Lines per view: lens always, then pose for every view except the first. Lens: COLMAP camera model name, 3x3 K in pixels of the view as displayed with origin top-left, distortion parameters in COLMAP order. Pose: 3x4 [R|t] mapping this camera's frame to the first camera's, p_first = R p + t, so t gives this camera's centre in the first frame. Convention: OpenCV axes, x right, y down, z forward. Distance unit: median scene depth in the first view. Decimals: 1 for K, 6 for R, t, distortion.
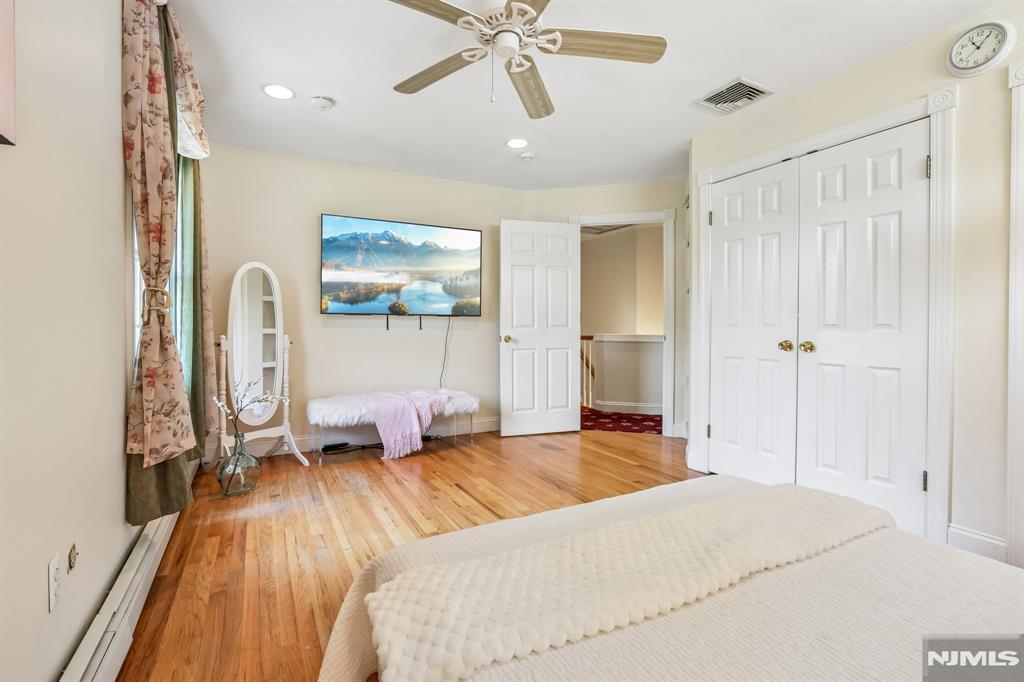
lens RADIAL K [[472.6, 0, 512.8], [0, 472.6, 345.2], [0, 0, 1]] dist [-0.001717, 0.000020]
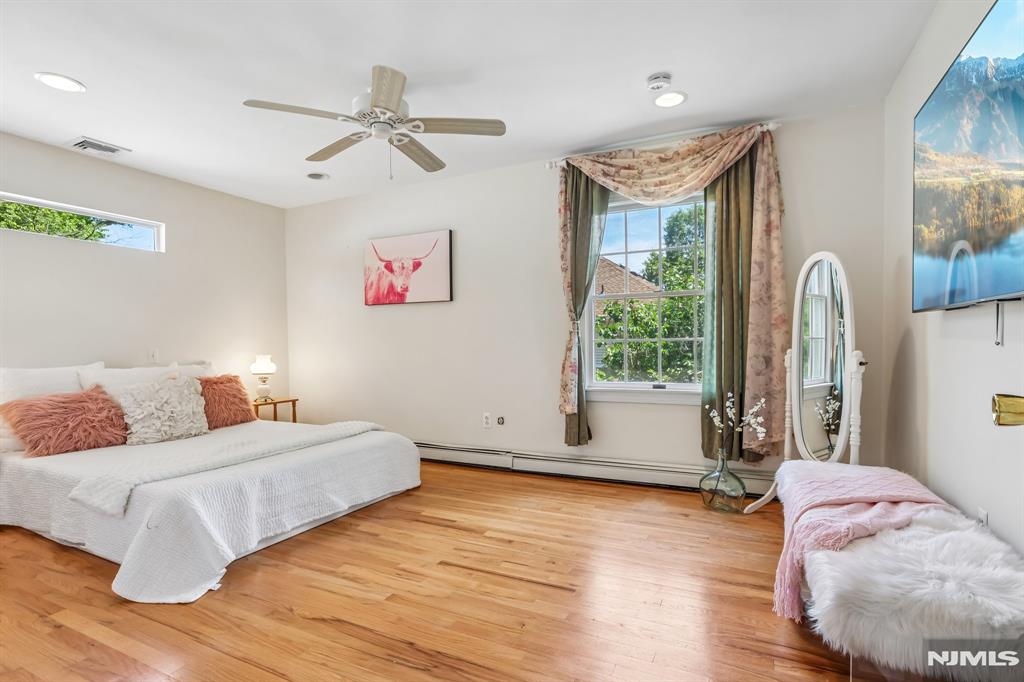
lens RADIAL K [[472.6, 0, 512.8], [0, 472.6, 345.2], [0, 0, 1]] dist [-0.001717, 0.000020]
pose [[-0.812541, 0.008584, -0.582841, 0.340183], [-0.010351, 0.999521, 0.029151, -0.046261], [0.582812, 0.029720, -0.812063, 1.646897]]
